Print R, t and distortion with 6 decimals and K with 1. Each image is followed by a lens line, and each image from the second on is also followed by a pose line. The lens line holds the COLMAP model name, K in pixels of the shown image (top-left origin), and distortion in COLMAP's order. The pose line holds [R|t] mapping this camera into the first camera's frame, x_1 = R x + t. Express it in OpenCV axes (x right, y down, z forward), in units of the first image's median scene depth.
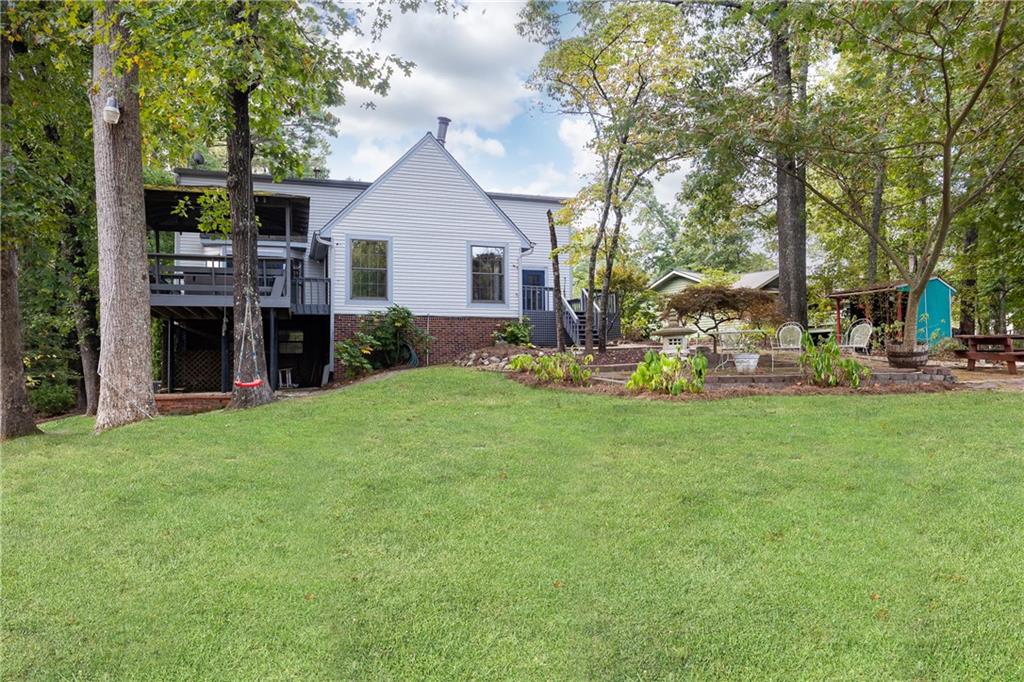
lens RADIAL K [[696.7, 0, 512.2], [0, 696.7, 344.1], [0, 0, 1]] dist [0.008117, 0.001173]
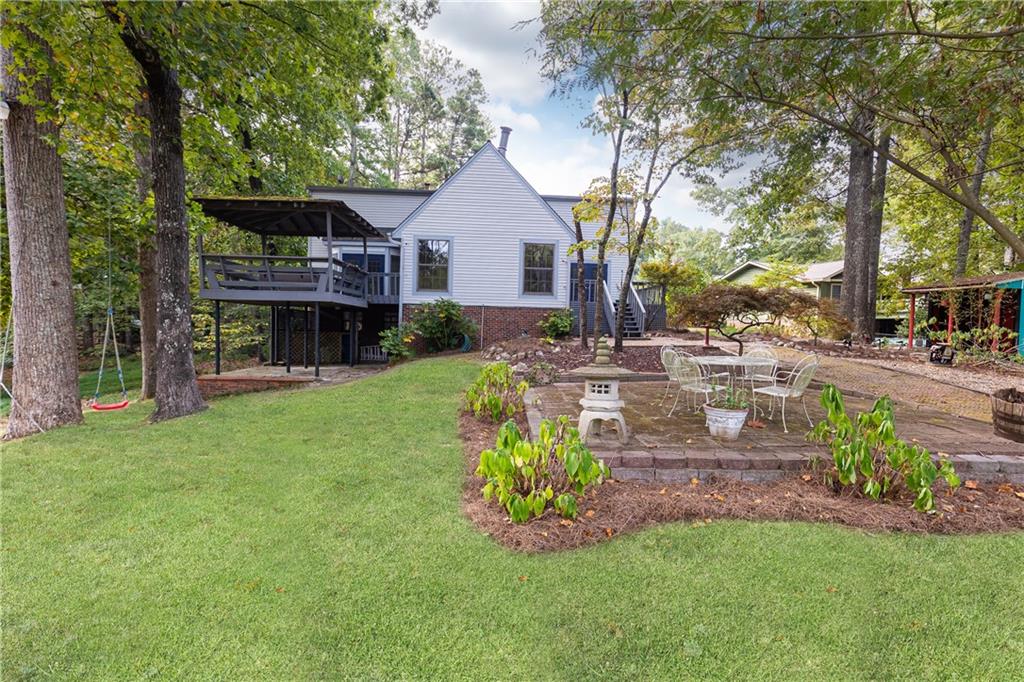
lens RADIAL K [[464.1, 0, 512.6], [0, 464.1, 342.8], [0, 0, 1]] dist [0.008765, -0.000587]
pose [[0.962250, 0.040966, -0.269066, 0.131392], [-0.021437, 0.996944, 0.075124, -0.037781], [0.271322, -0.066520, 0.960187, 0.271414]]
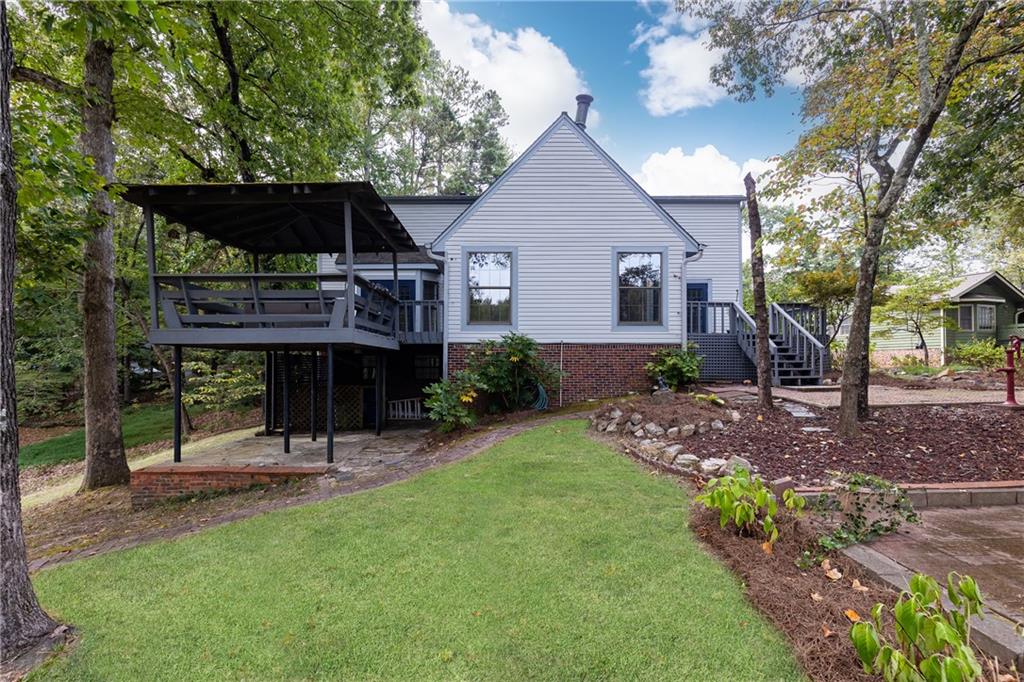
lens RADIAL K [[464.1, 0, 497.2], [0, 464.1, 358.2], [0, 0, 1]] dist [0.008765, -0.000587]
pose [[0.948168, 0.005931, -0.317713, -0.020798], [0.003846, 0.999538, 0.030136, -0.038923], [0.317745, -0.029796, 0.947708, 0.460816]]
